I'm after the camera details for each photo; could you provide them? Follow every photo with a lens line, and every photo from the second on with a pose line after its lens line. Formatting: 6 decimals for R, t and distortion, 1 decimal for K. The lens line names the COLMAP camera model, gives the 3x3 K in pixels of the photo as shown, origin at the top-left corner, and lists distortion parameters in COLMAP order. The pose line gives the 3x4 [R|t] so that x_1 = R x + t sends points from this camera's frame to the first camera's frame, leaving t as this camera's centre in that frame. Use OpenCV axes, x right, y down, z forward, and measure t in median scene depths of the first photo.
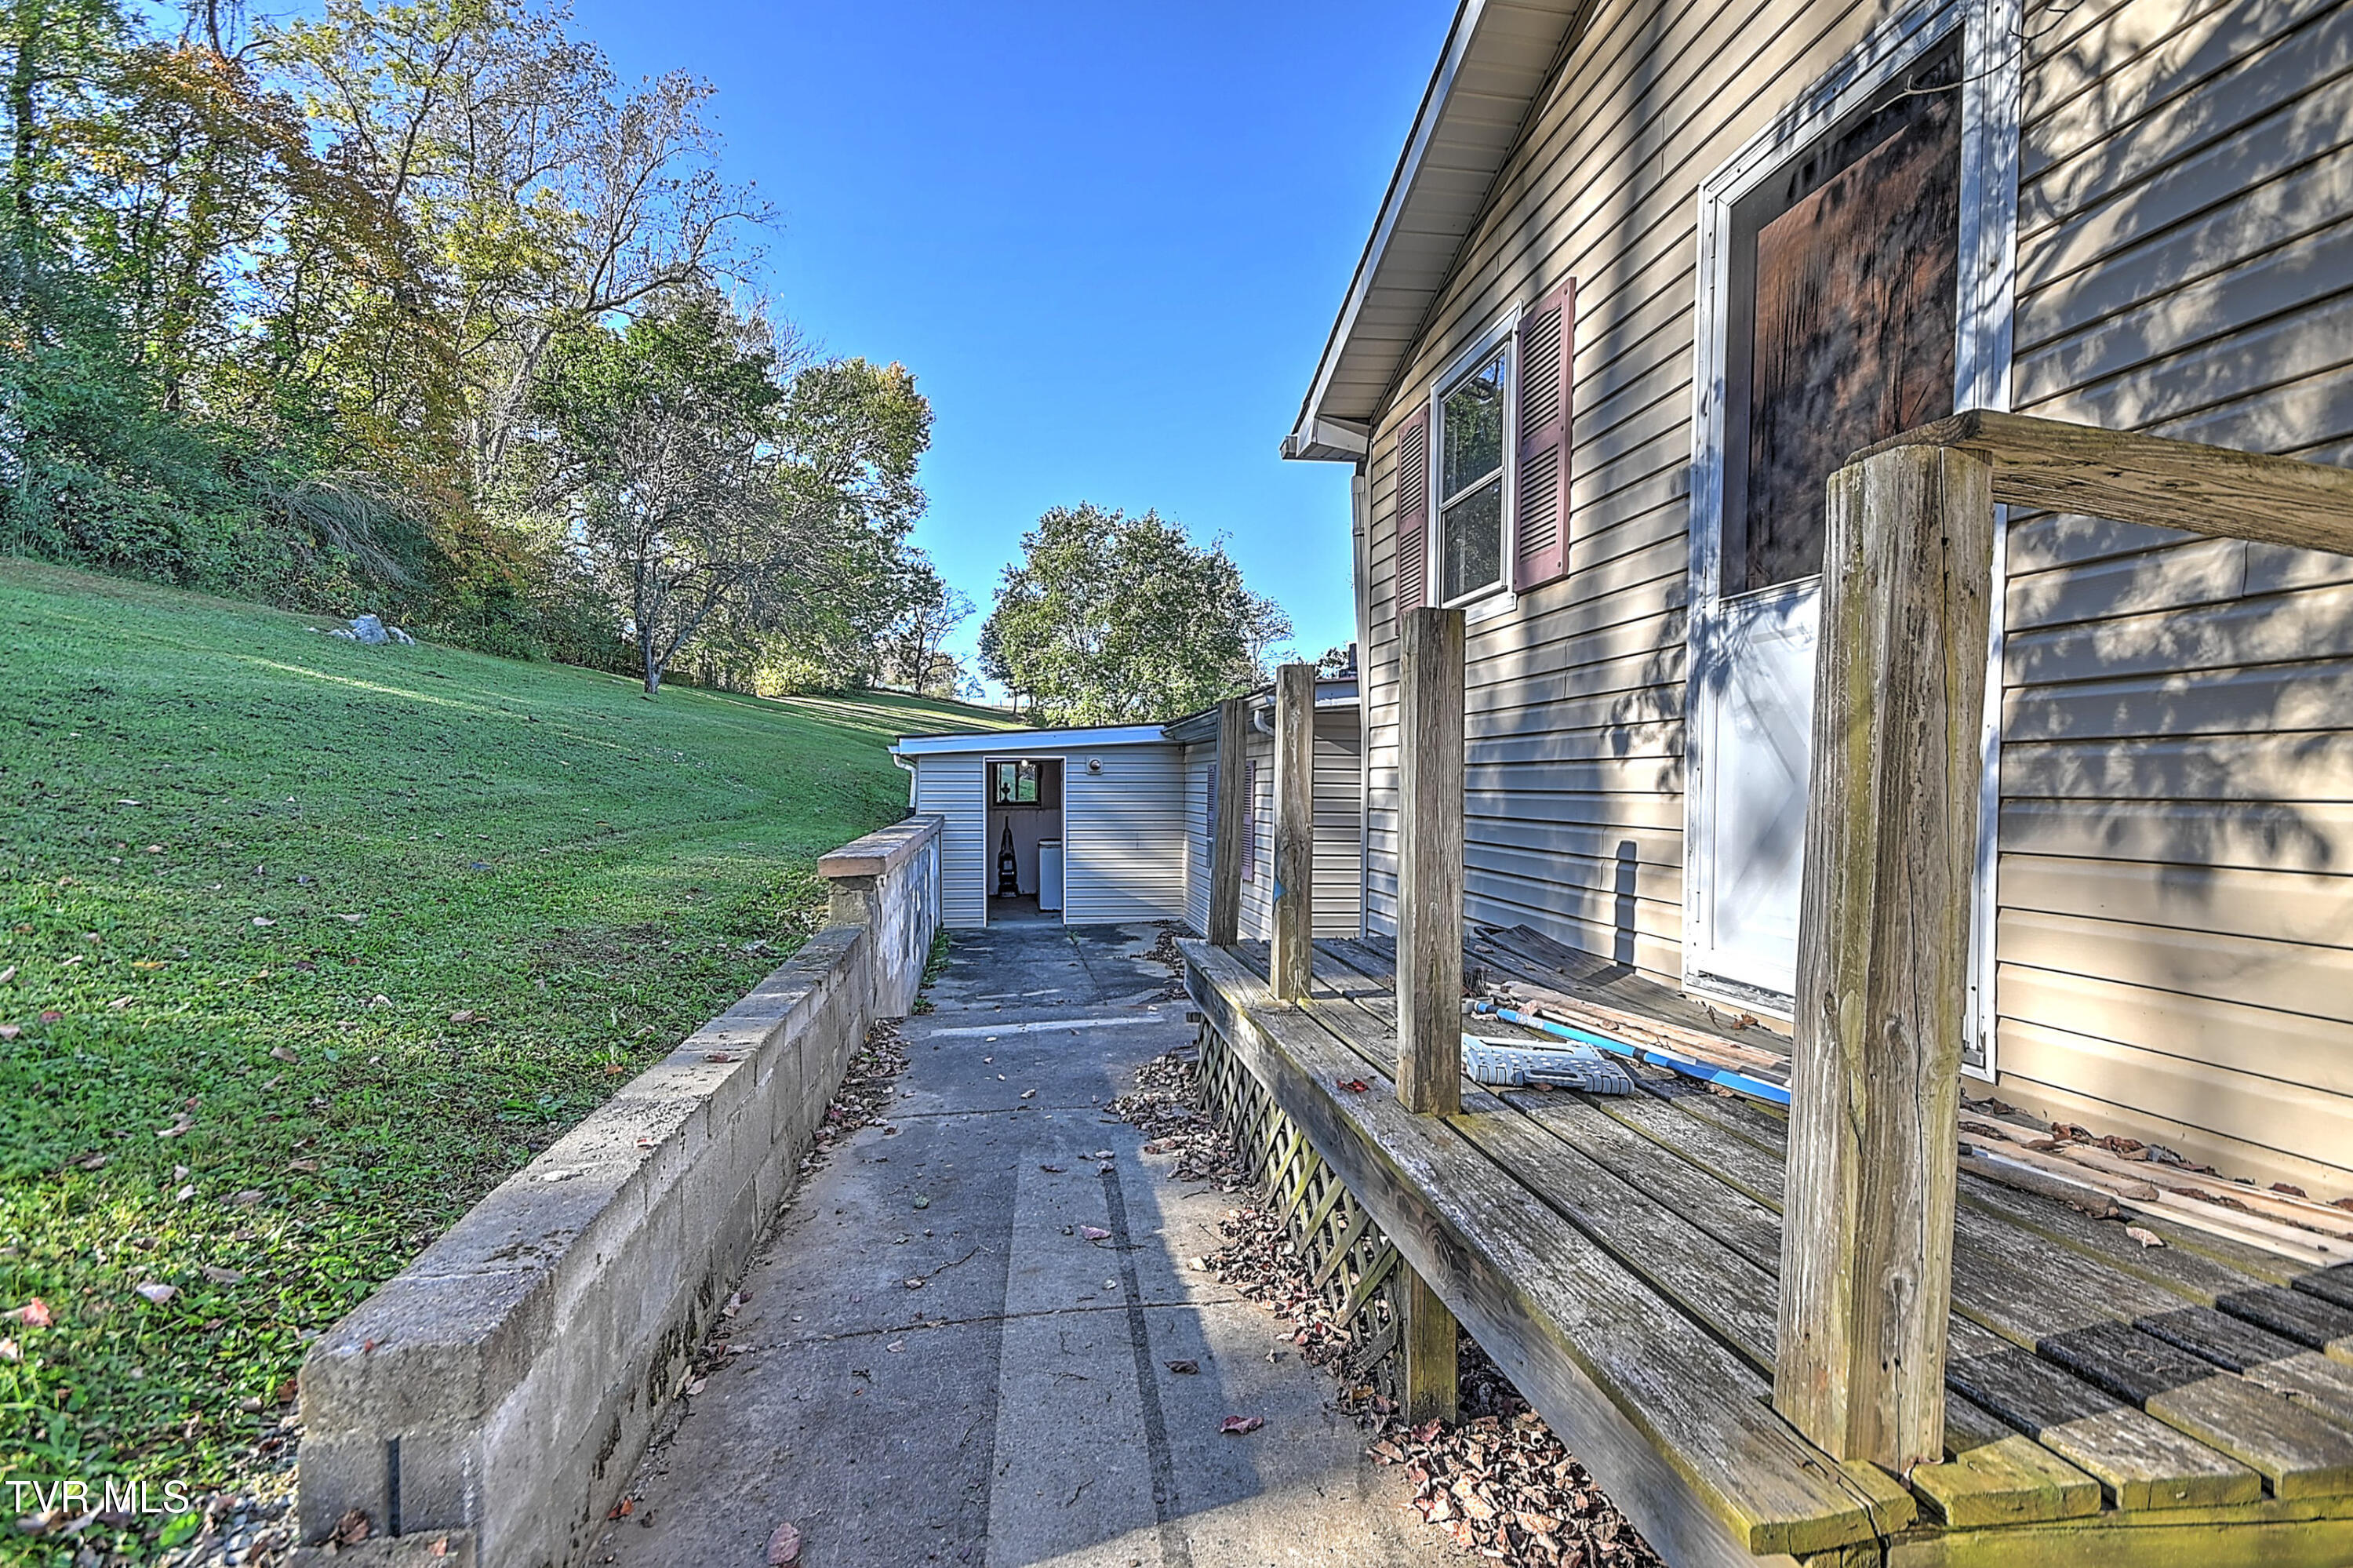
lens RADIAL K [[1108.8, 0, 1168.0], [0, 1108.8, 793.5], [0, 0, 1]] dist [0.025770, -0.006508]
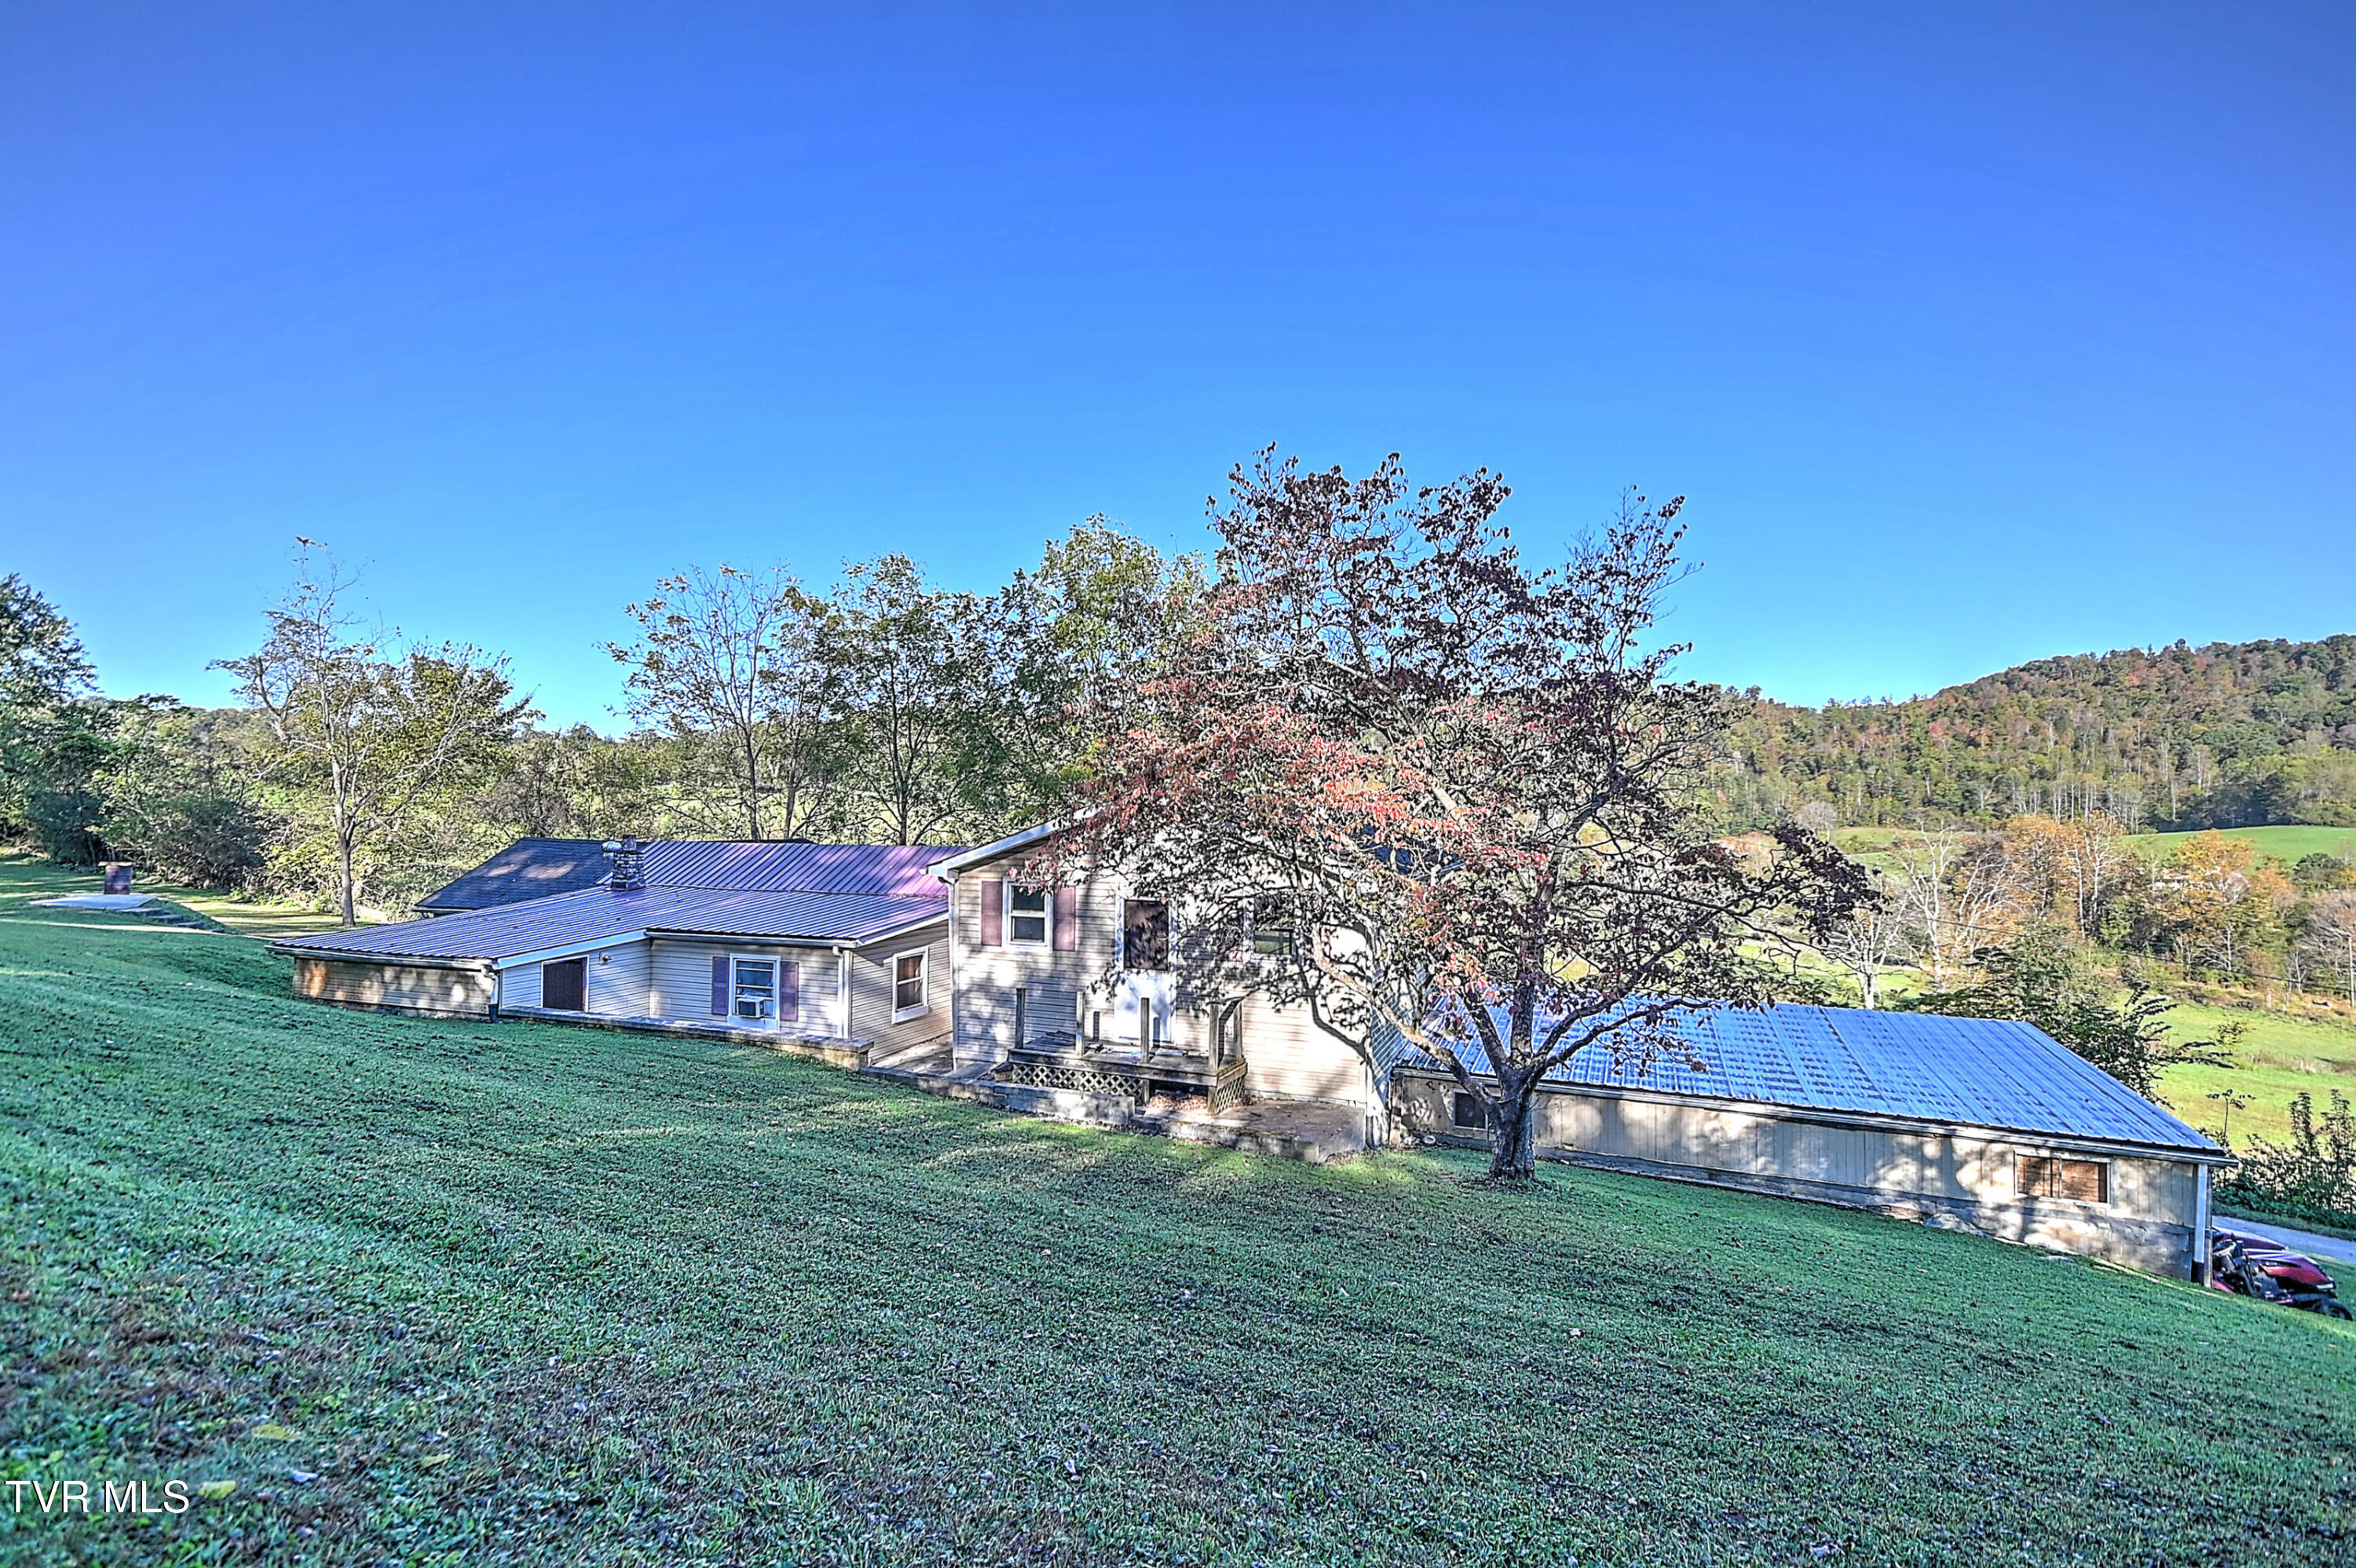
lens RADIAL K [[1110.1, 0, 1169.2], [0, 1110.1, 800.9], [0, 0, 1]] dist [0.025770, -0.006508]
pose [[0.510664, 0.010679, 0.859714, -0.440031], [-0.001293, 0.999931, -0.011653, -0.099711], [-0.859780, 0.004840, 0.510642, -0.214932]]
